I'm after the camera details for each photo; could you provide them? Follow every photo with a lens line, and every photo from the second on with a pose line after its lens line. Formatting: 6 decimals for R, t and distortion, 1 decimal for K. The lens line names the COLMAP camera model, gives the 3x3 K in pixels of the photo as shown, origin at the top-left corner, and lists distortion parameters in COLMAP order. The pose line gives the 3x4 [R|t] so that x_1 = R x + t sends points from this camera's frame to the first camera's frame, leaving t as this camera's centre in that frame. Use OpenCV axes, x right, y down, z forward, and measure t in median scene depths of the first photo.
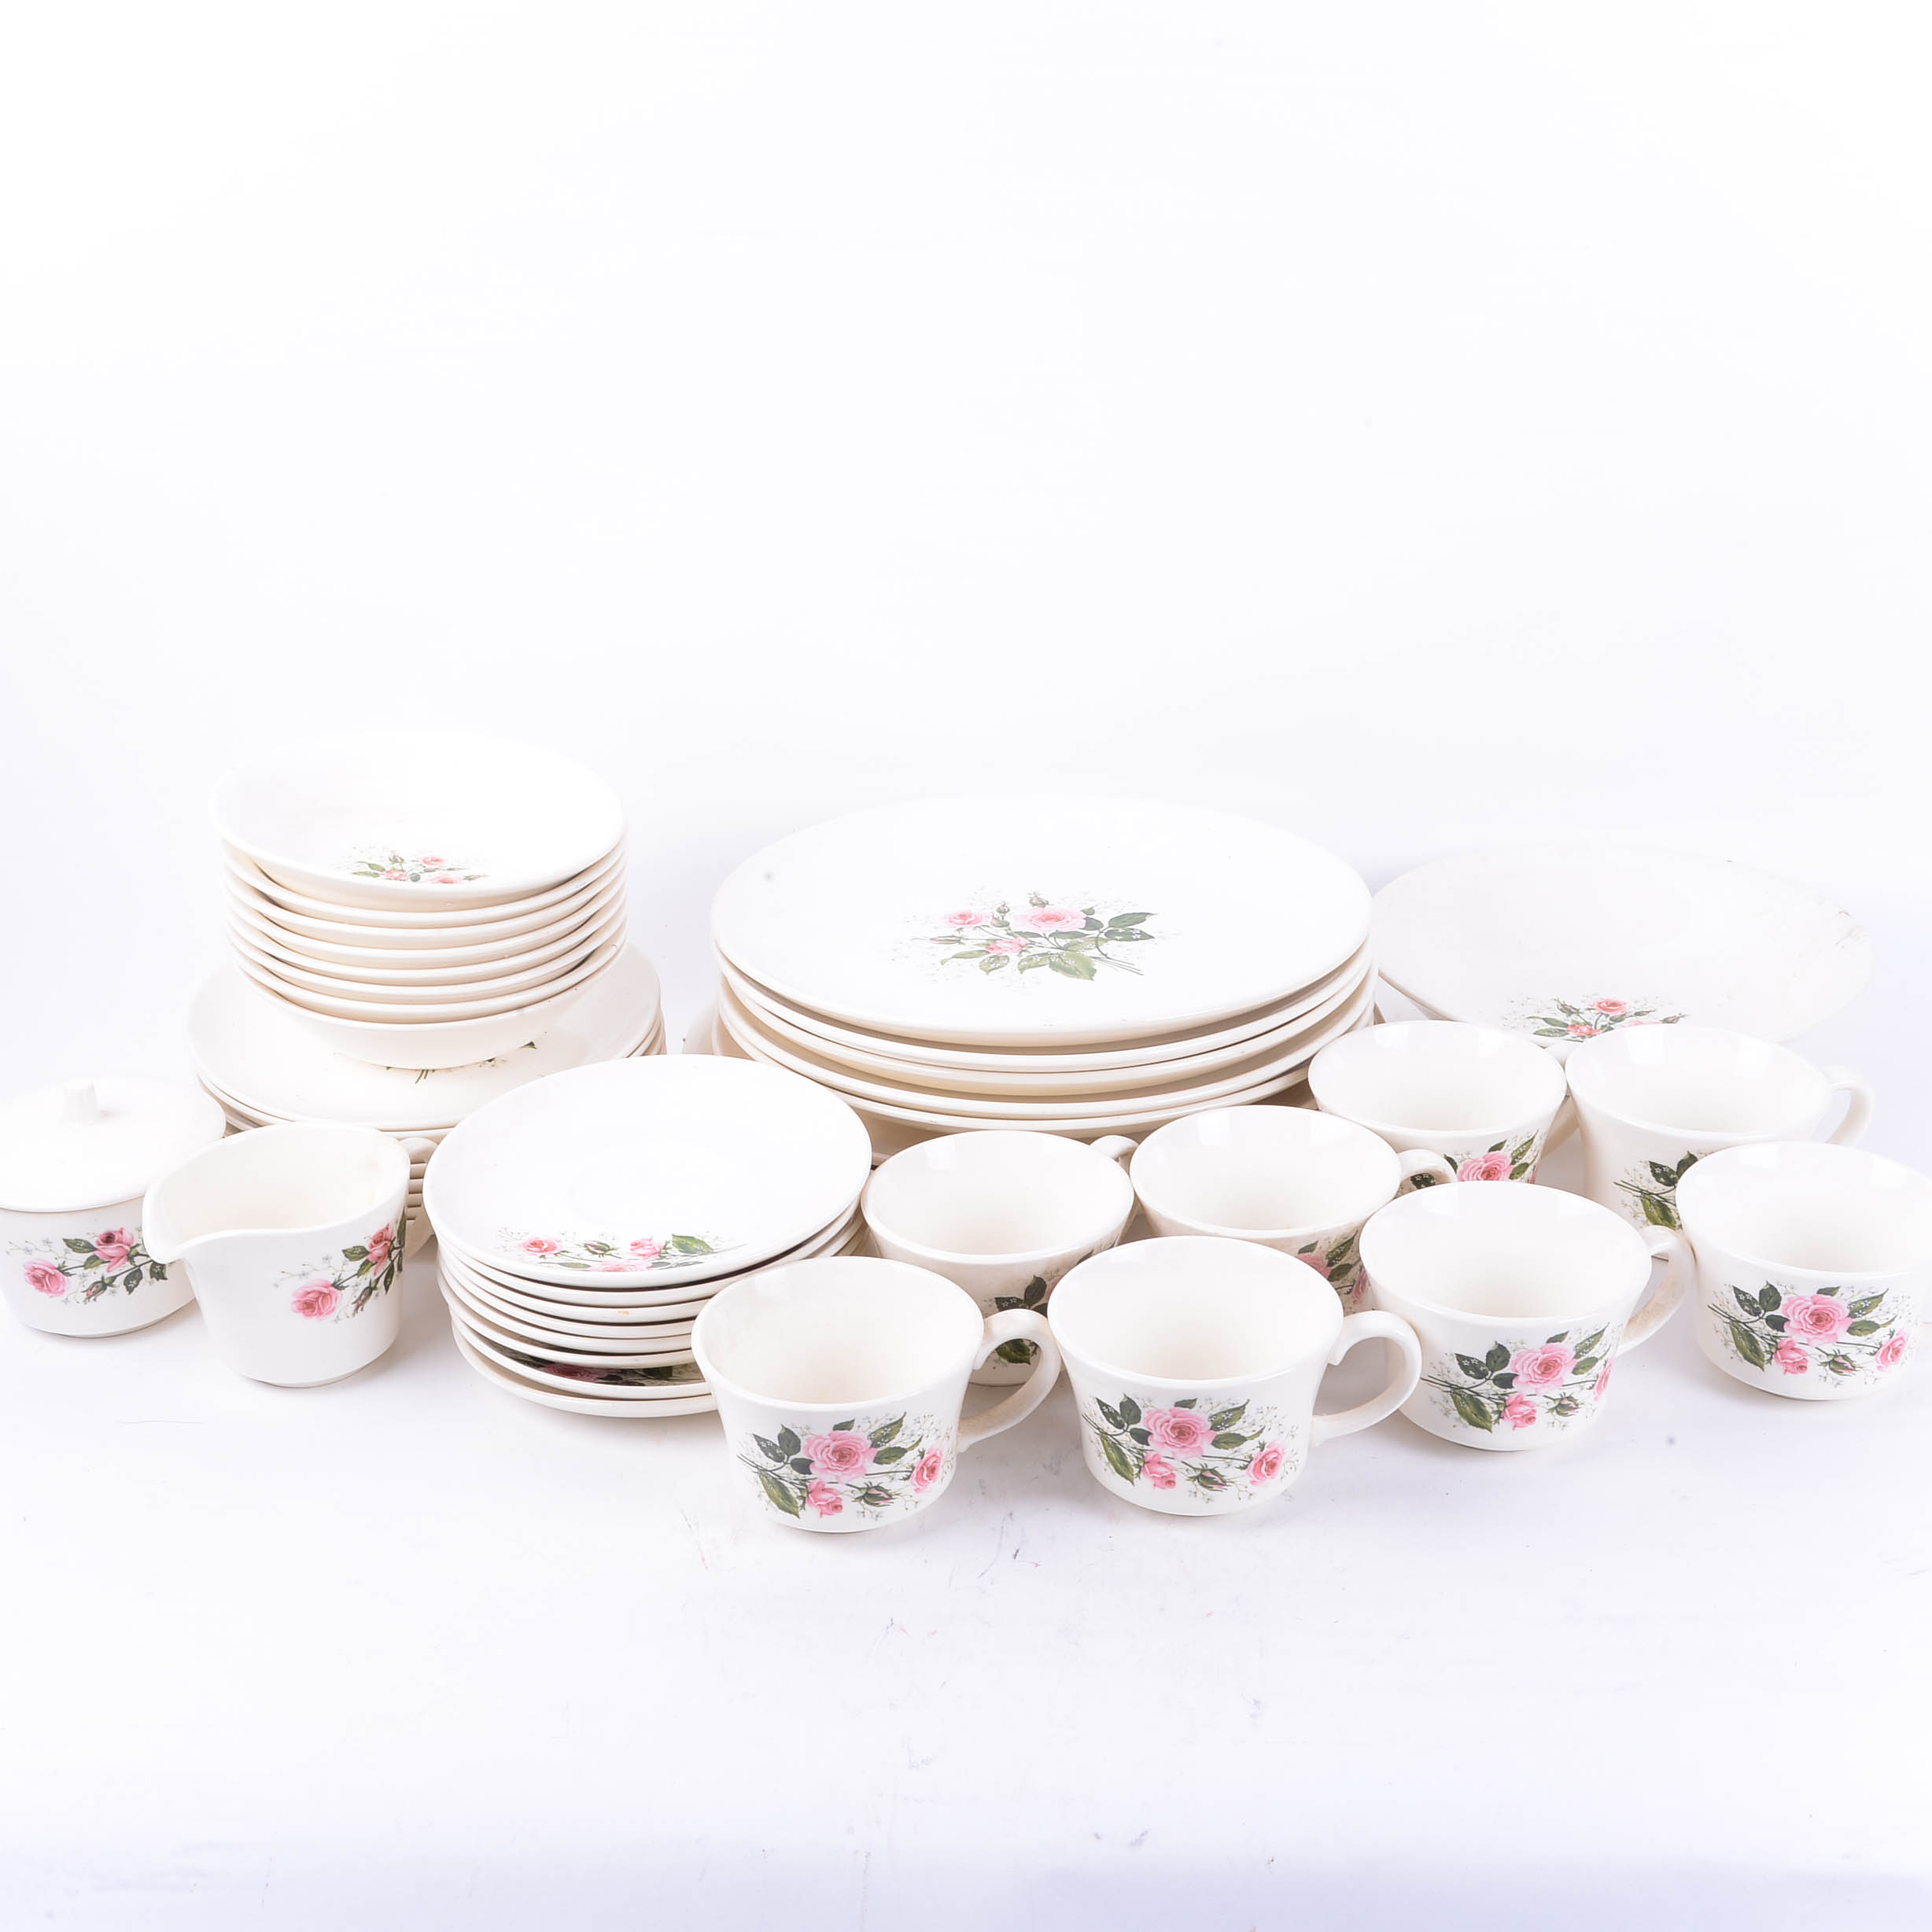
lens RADIAL K [[2740.7, 0, 966.0], [0, 2740.7, 966.0], [0, 0, 1]] dist [-0.035142, 0.039279]
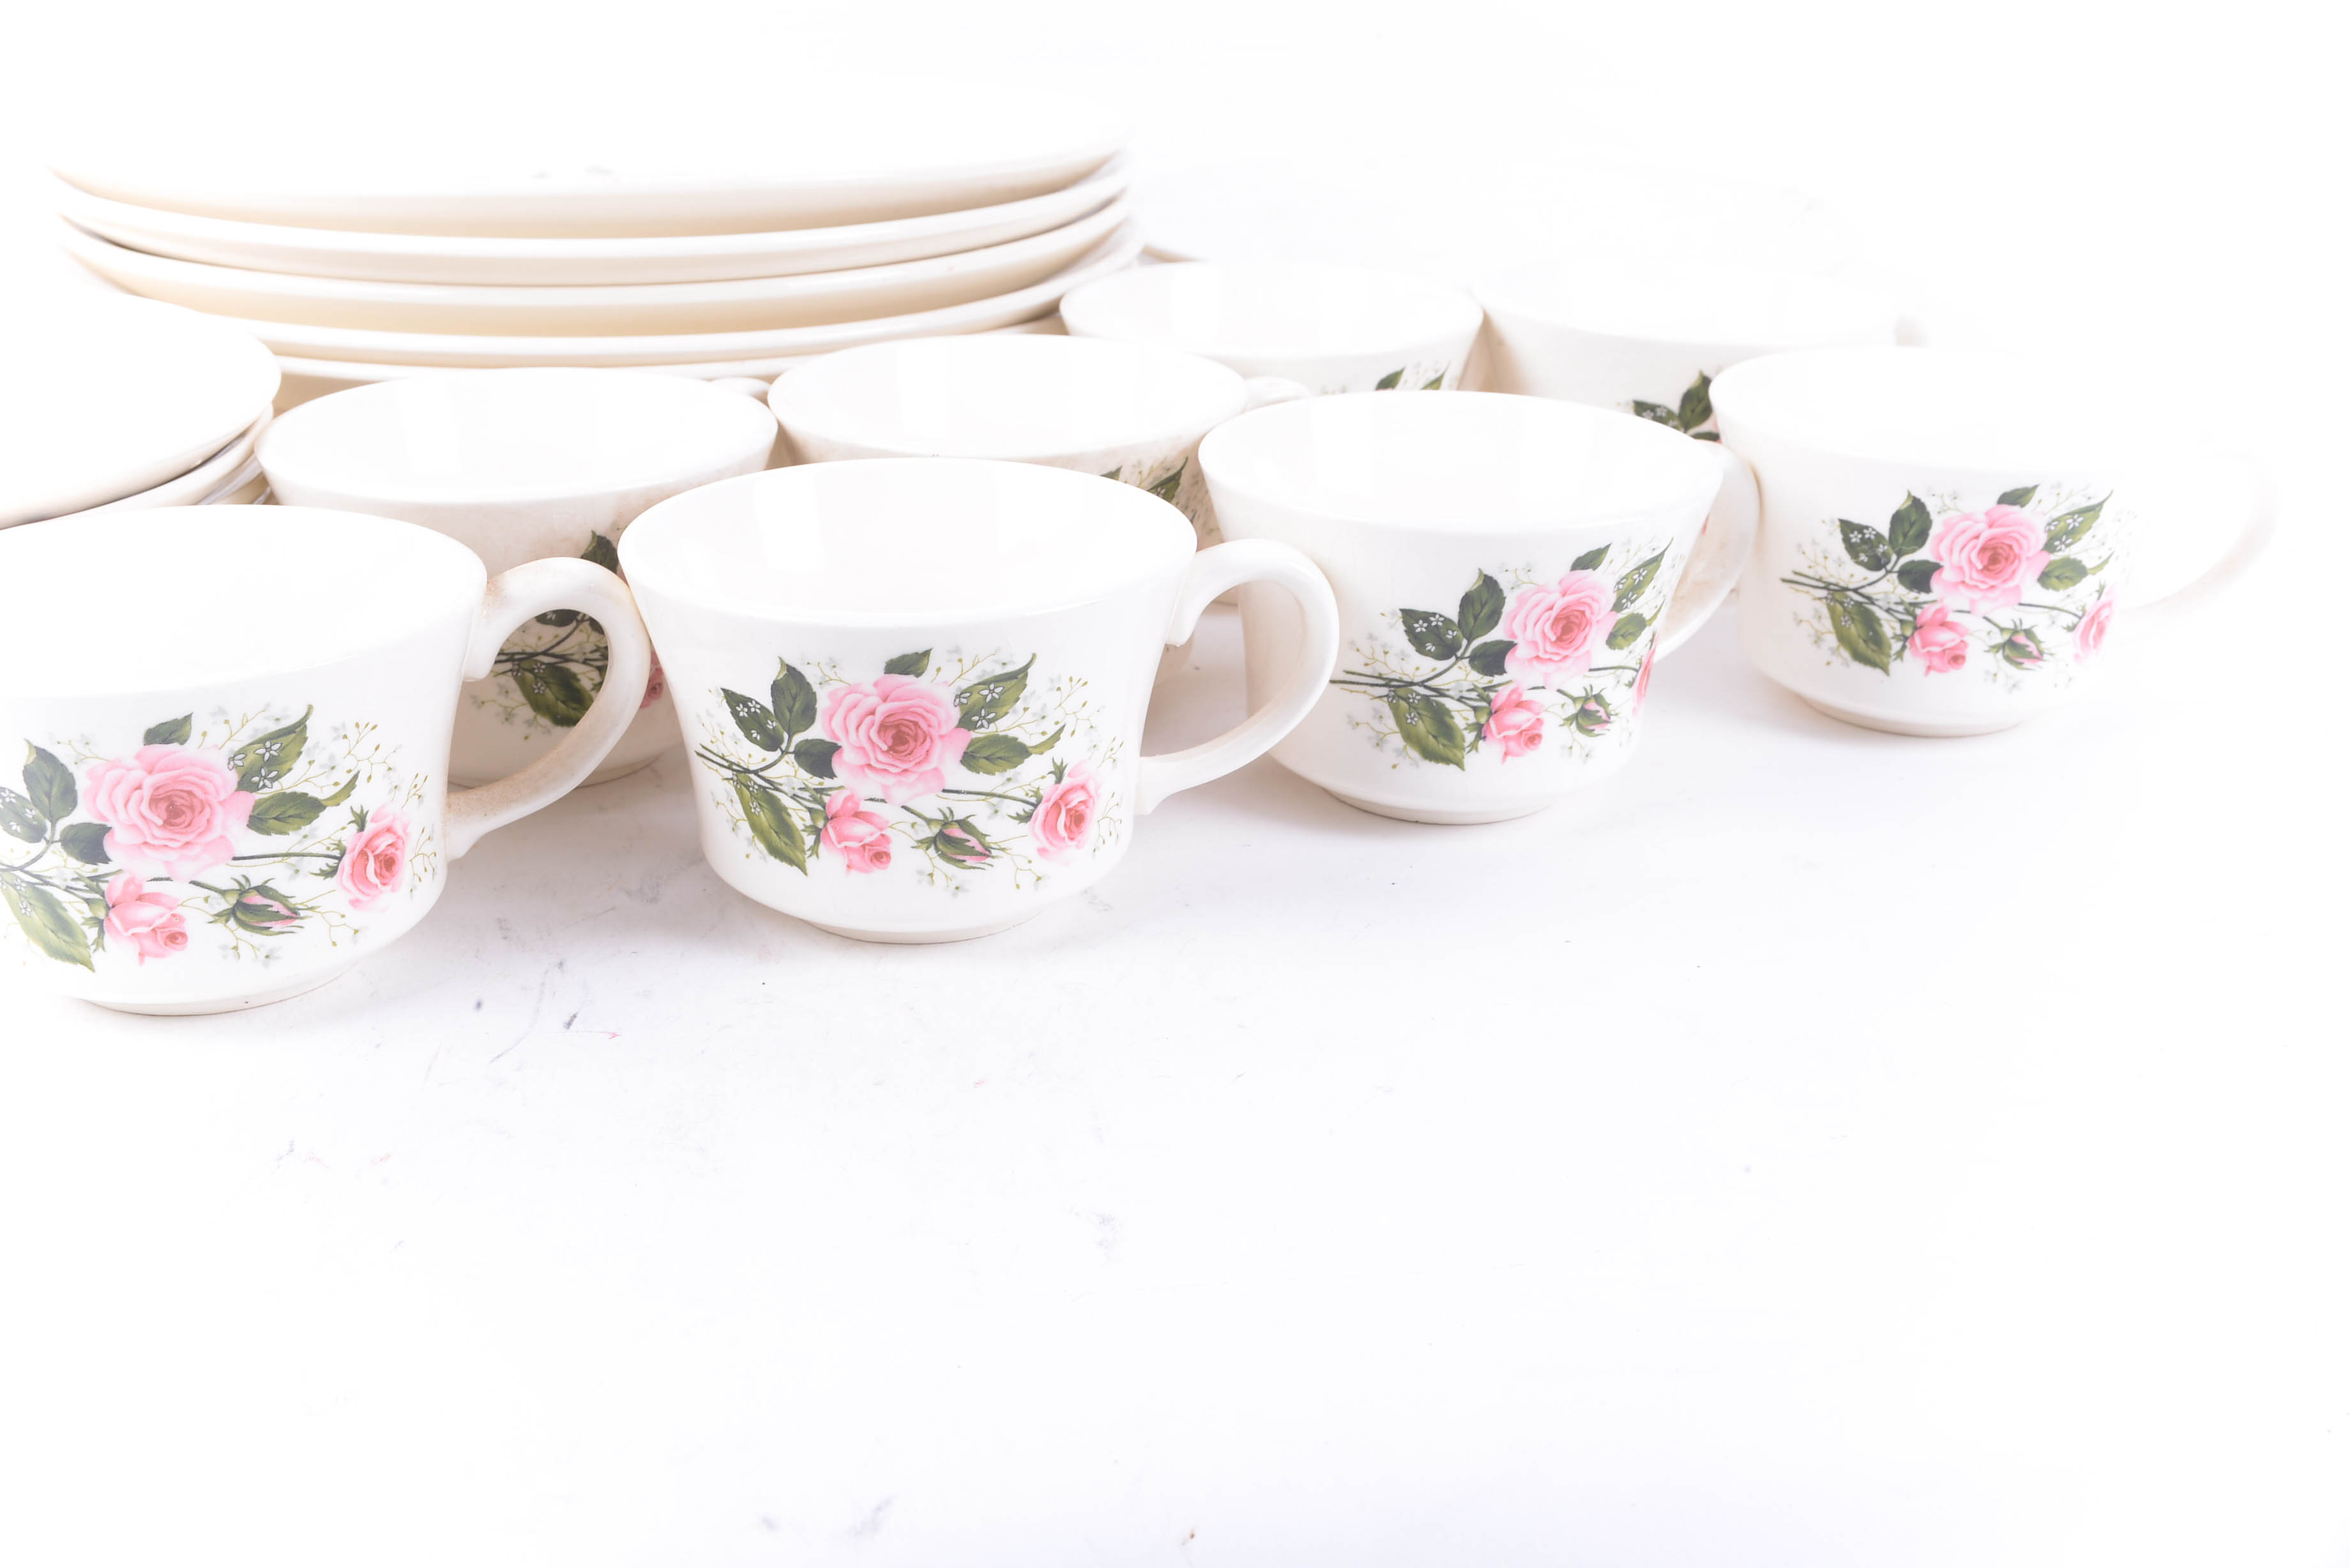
lens RADIAL K [[2690.5, 0, 1175.0], [0, 2690.5, 784.0], [0, 0, 1]] dist [-0.001342, 0.034652]
pose [[0.975308, -0.041101, 0.216990, 0.020743], [0.048394, 0.998424, -0.028401, 0.188939], [-0.215480, 0.038201, 0.975761, 0.500091]]
